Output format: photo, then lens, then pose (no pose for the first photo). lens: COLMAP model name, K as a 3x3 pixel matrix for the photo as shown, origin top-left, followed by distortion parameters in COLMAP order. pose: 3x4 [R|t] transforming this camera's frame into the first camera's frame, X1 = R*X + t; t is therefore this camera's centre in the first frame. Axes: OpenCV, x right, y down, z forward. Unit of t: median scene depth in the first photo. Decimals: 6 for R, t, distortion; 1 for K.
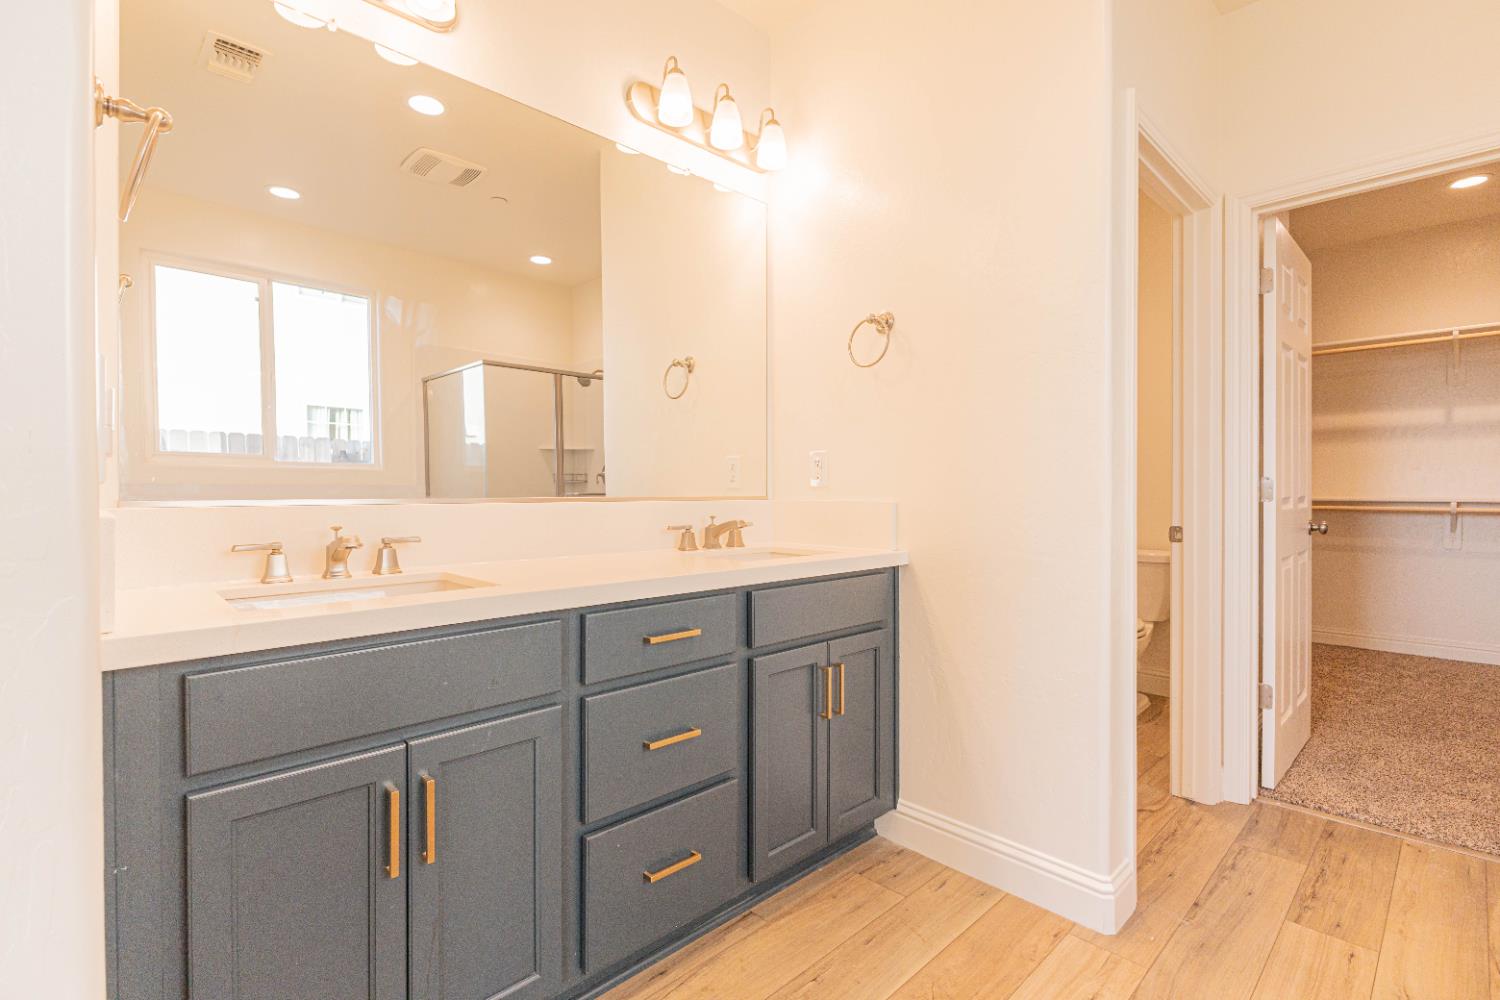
lens RADIAL K [[677.0, 0, 754.0], [0, 677.0, 492.1], [0, 0, 1]] dist [-0.015836, -0.000289]
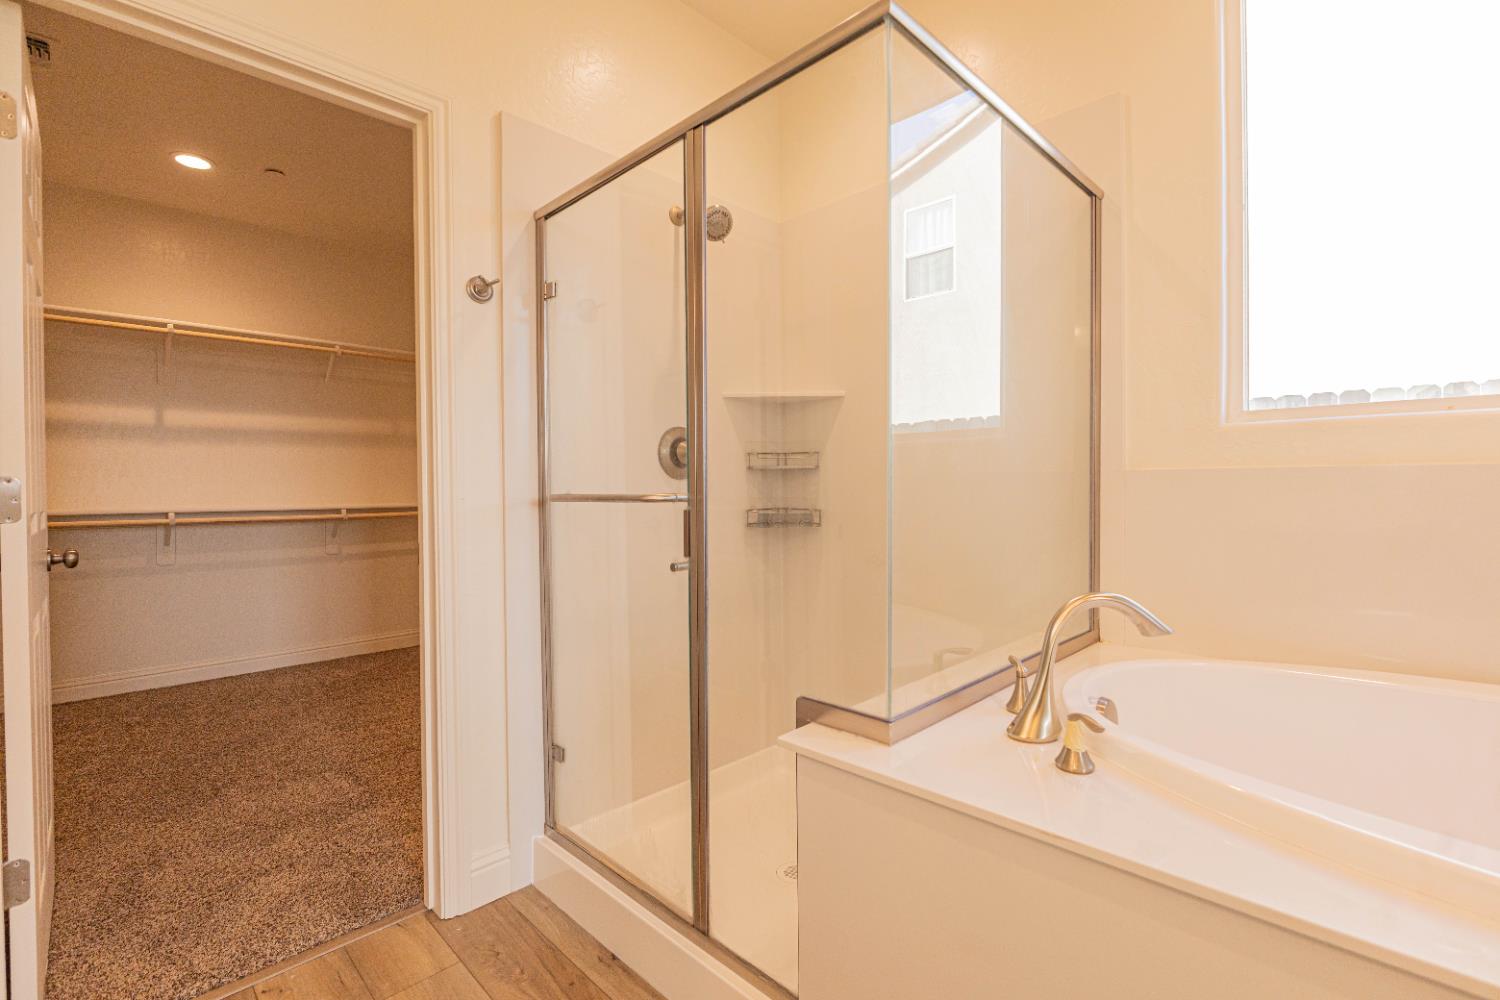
lens RADIAL K [[677.0, 0, 754.3], [0, 677.0, 492.7], [0, 0, 1]] dist [-0.015836, -0.000289]
pose [[-0.028550, -0.000446, 0.999592, 0.123706], [0.018561, 0.999827, 0.000976, 0.001506], [-0.999420, 0.018581, -0.028537, 0.234223]]
